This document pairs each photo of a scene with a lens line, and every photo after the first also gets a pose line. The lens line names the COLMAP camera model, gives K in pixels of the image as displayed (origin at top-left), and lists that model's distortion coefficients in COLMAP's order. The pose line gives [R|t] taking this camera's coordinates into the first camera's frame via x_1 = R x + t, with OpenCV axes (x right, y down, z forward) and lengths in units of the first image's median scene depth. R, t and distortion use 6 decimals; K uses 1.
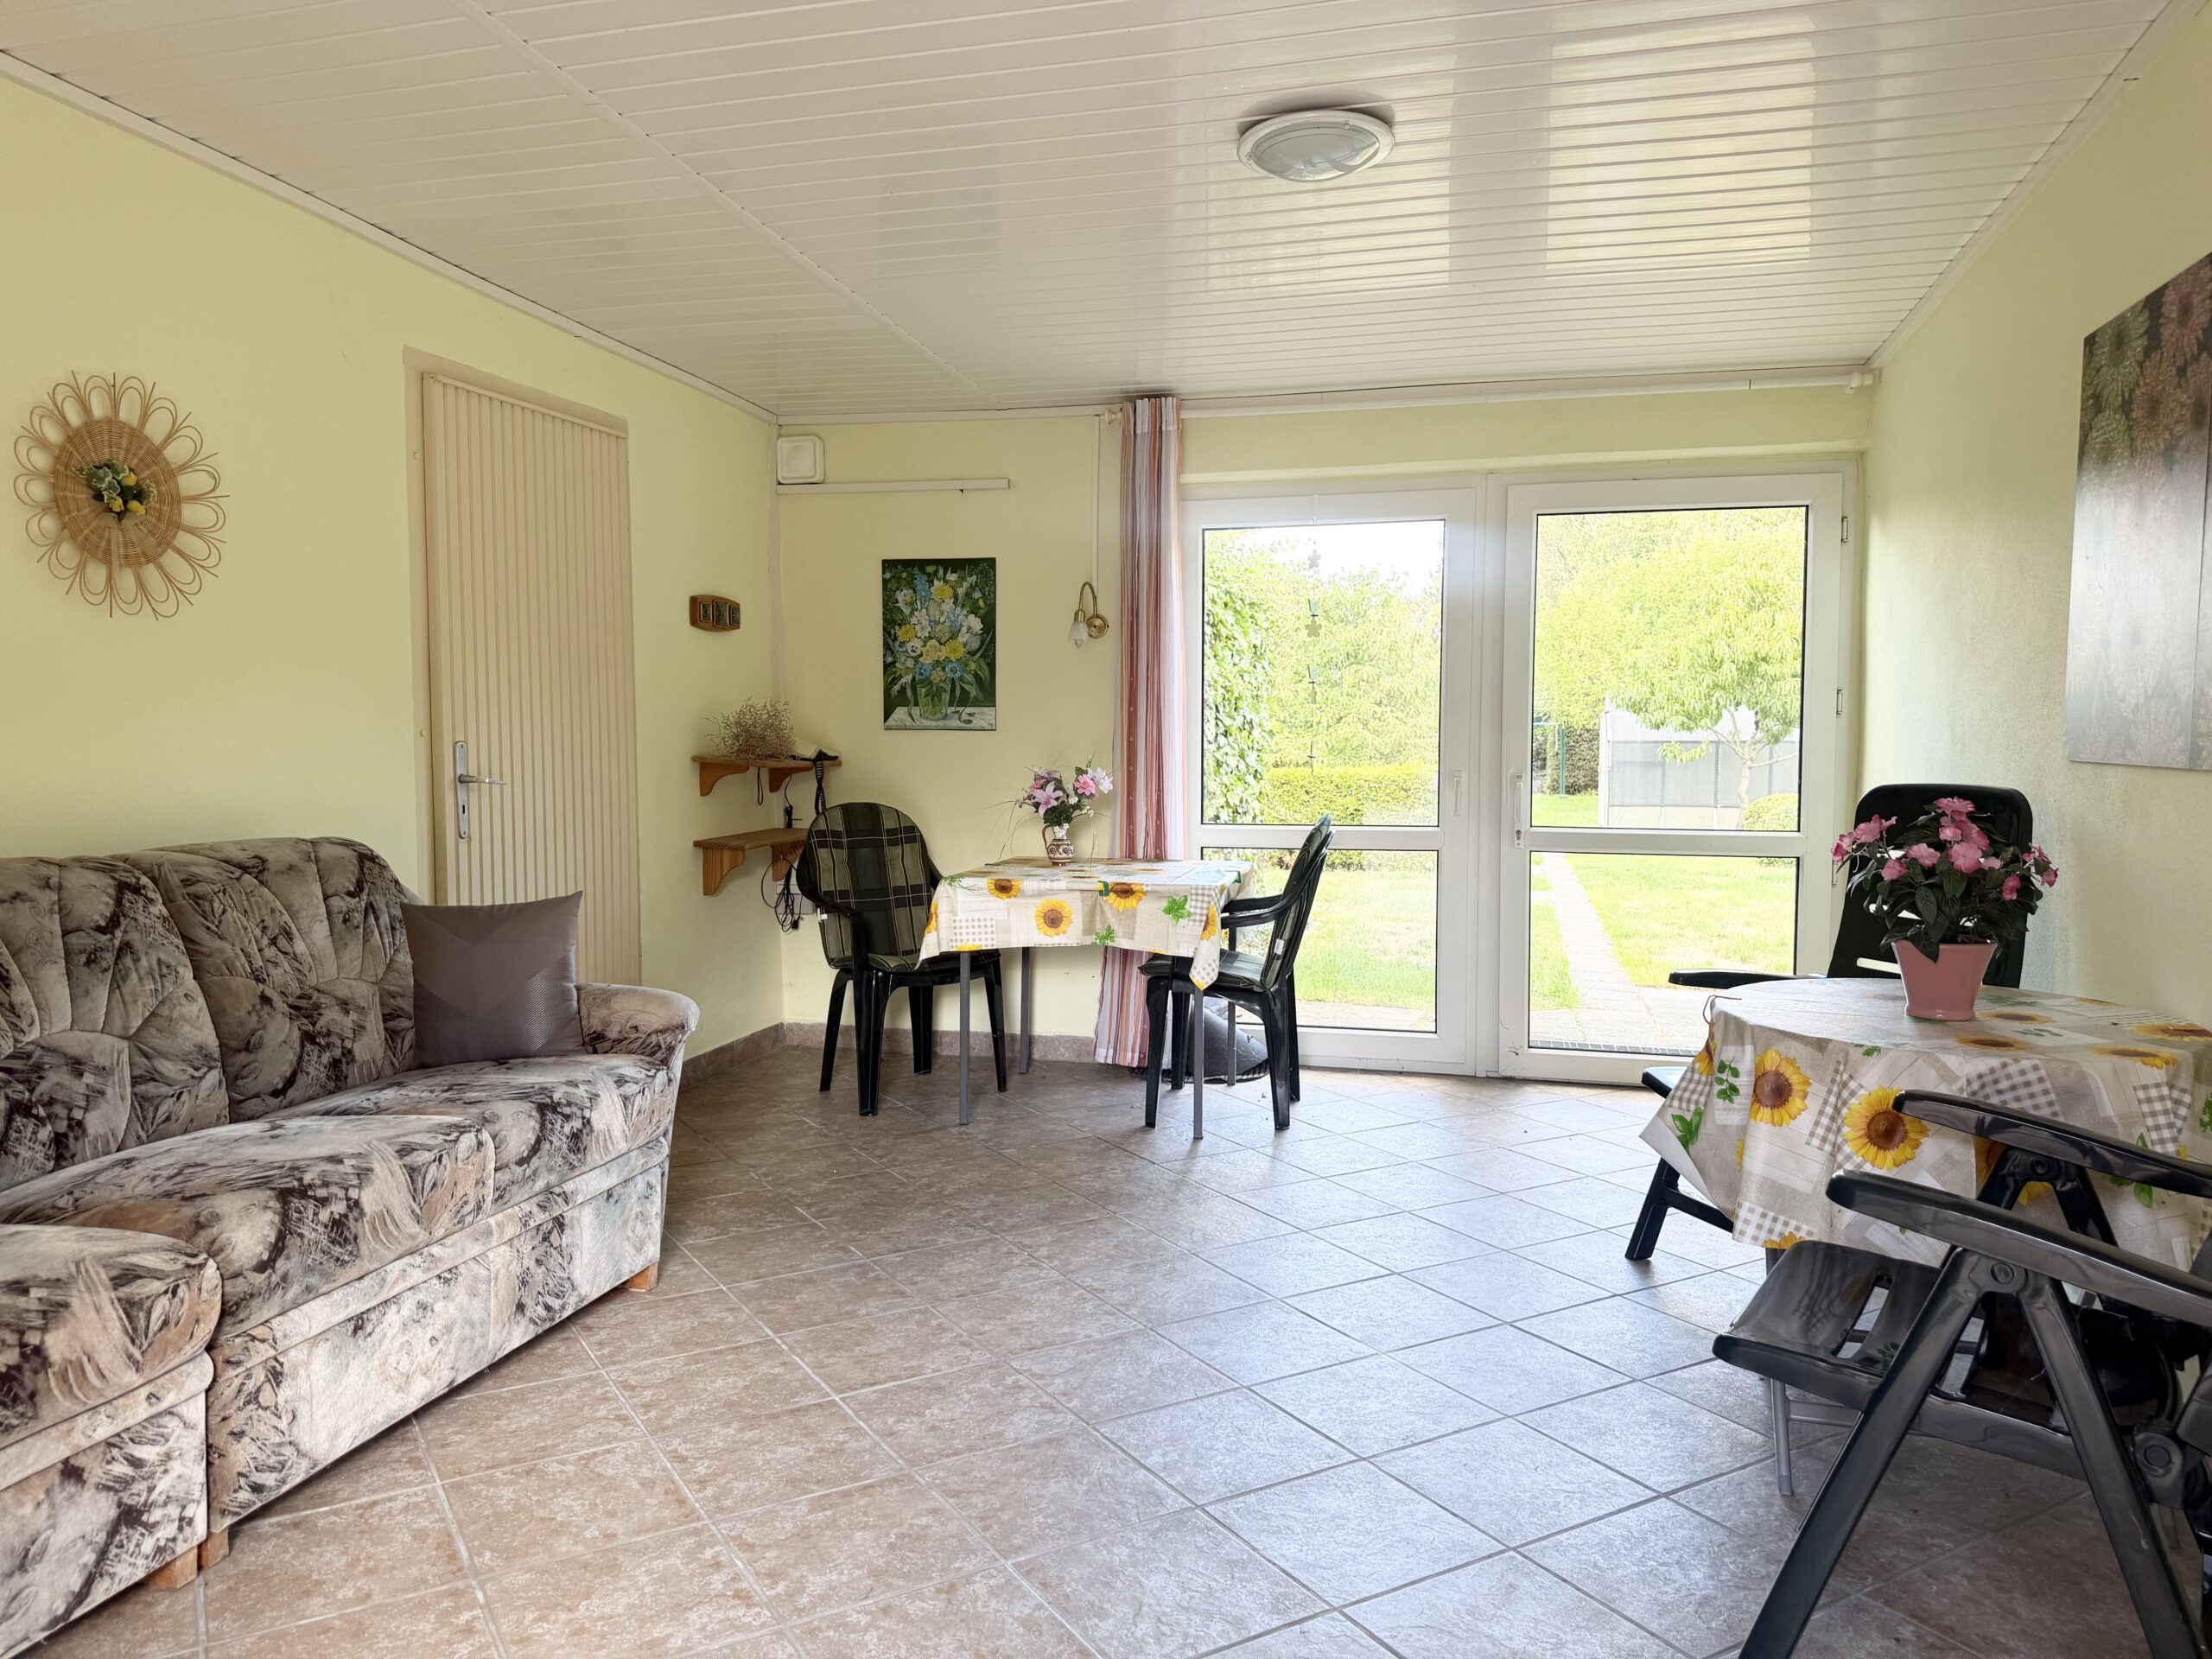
lens RADIAL K [[1552.7, 0, 1097.0], [0, 1552.7, 829.8], [0, 0, 1]] dist [0.071183, 0.000596]
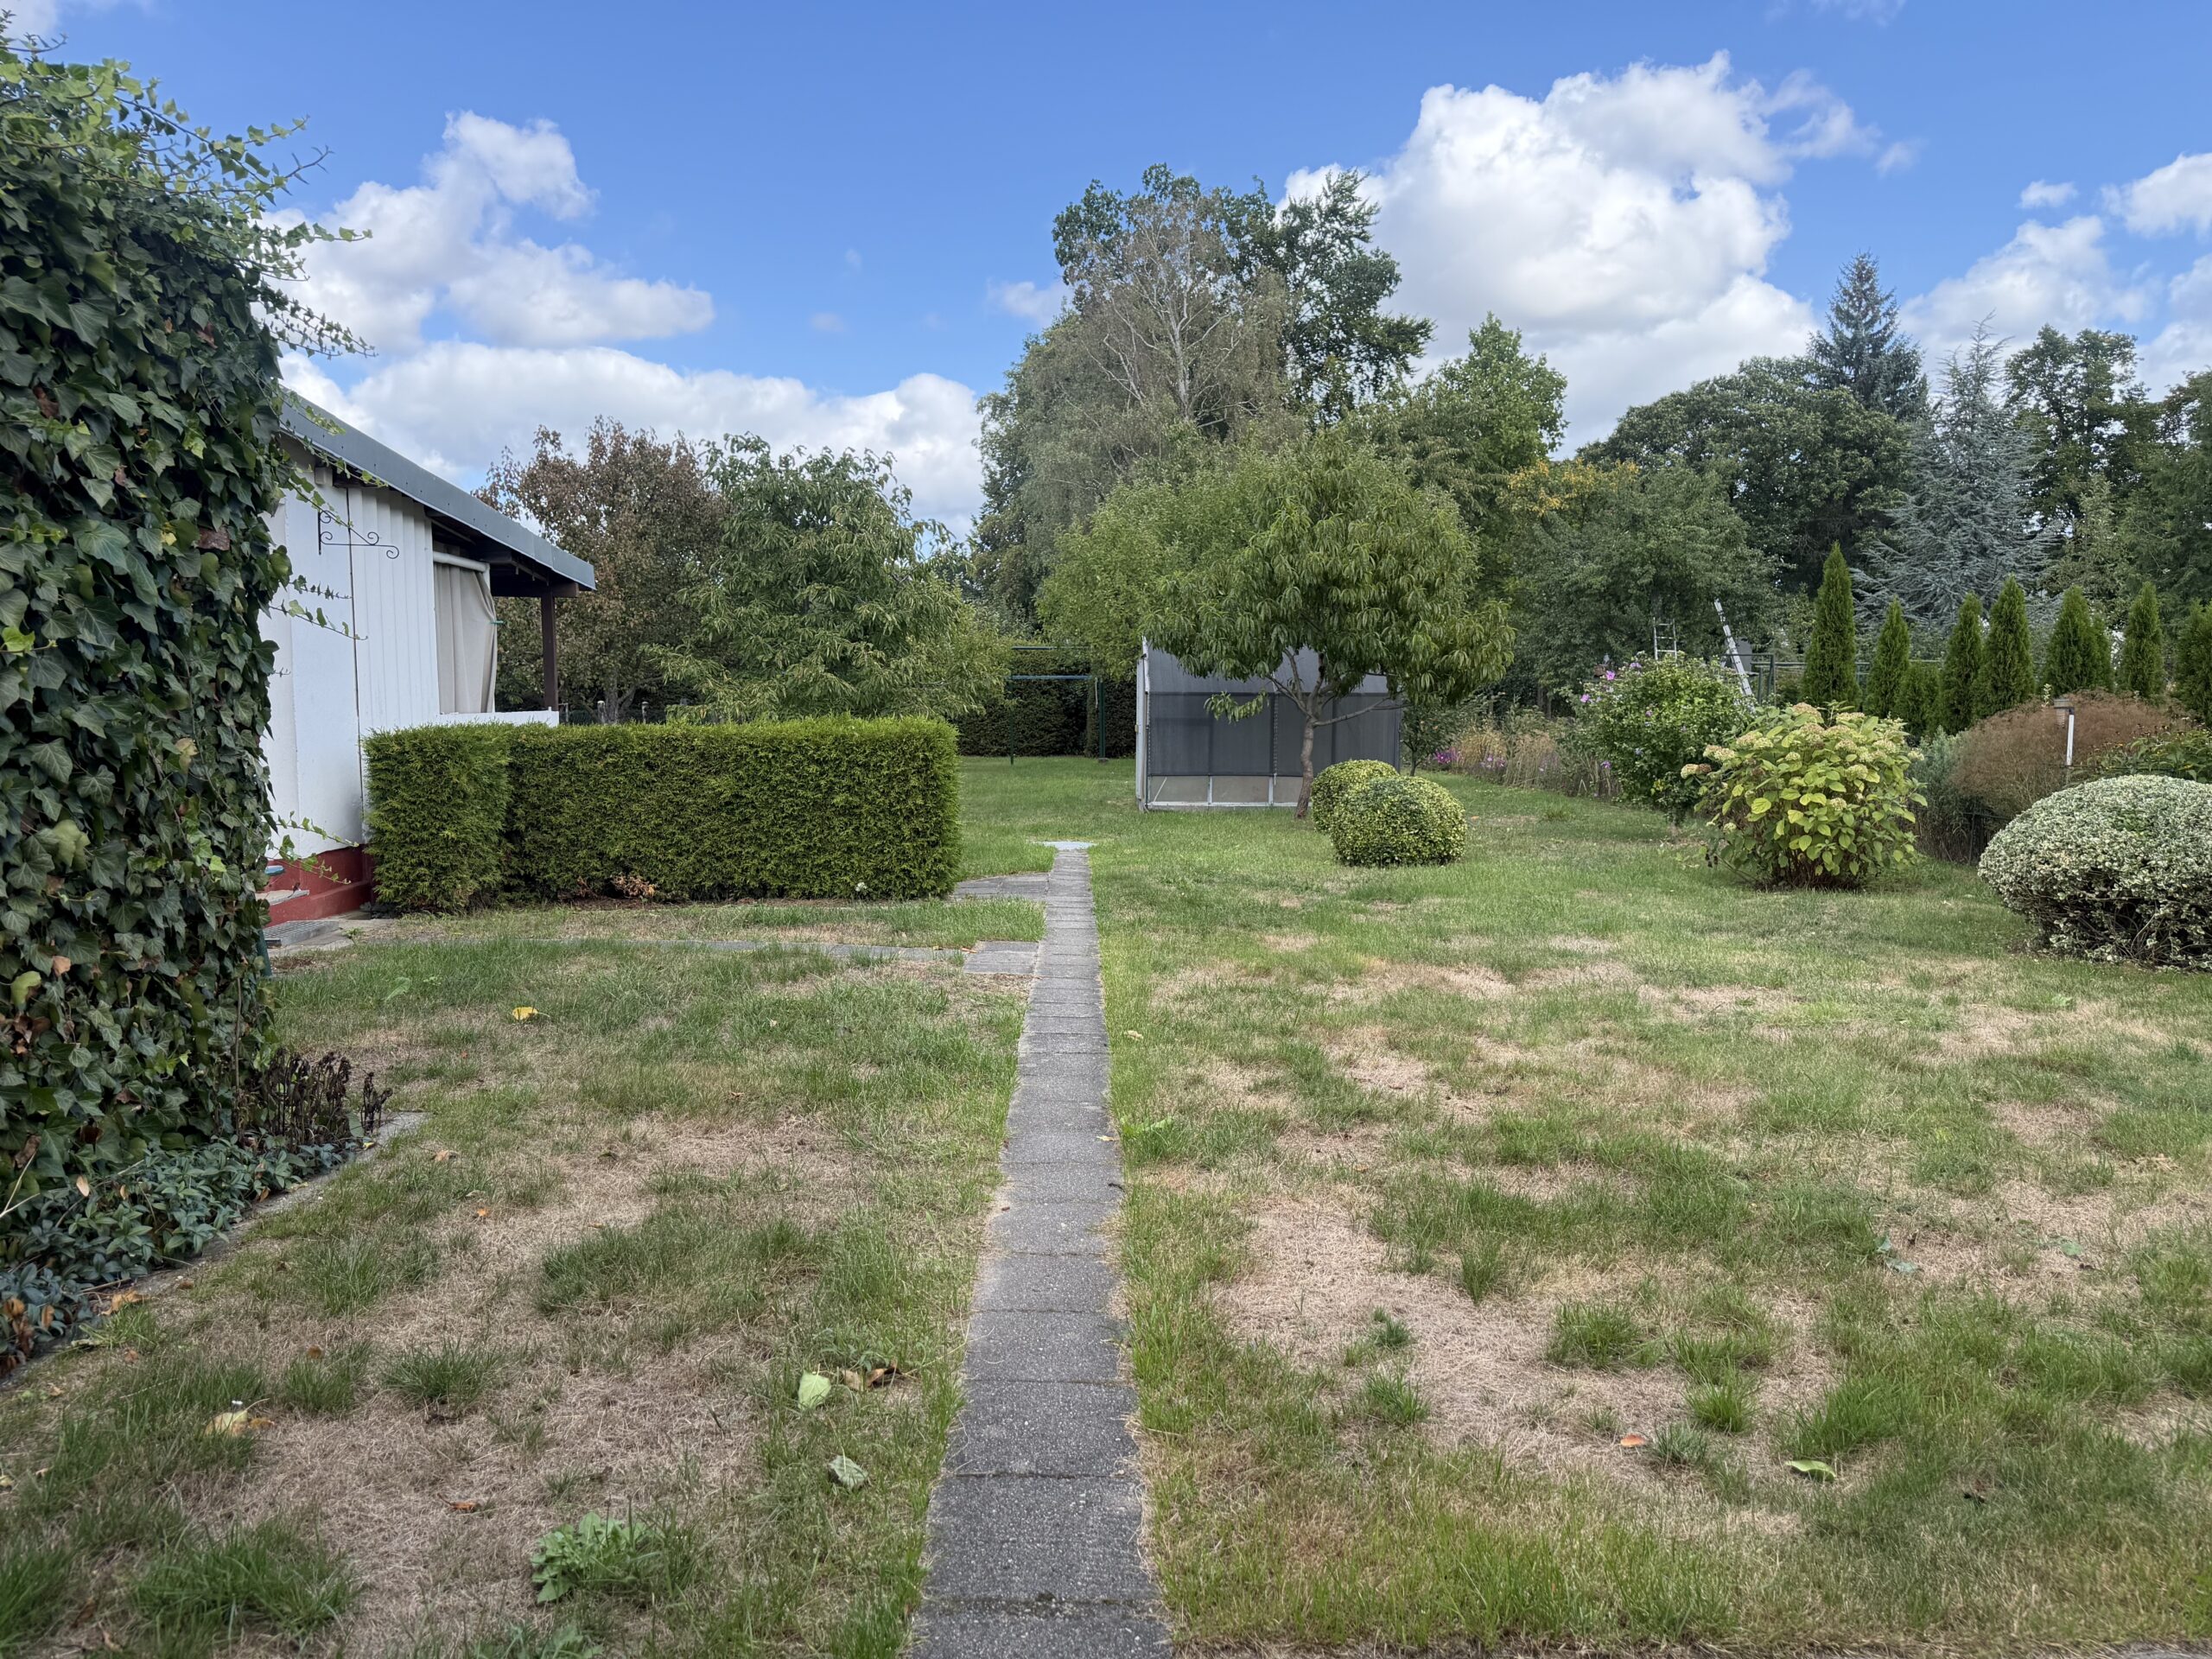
lens RADIAL K [[1552.7, 0, 1107.8], [0, 1552.7, 834.3], [0, 0, 1]] dist [0.071183, 0.000596]
pose [[0.959812, -0.016600, 0.280151, 0.099840], [0.008549, 0.999515, 0.029938, -0.010087], [-0.280512, -0.026340, 0.959489, 0.286623]]
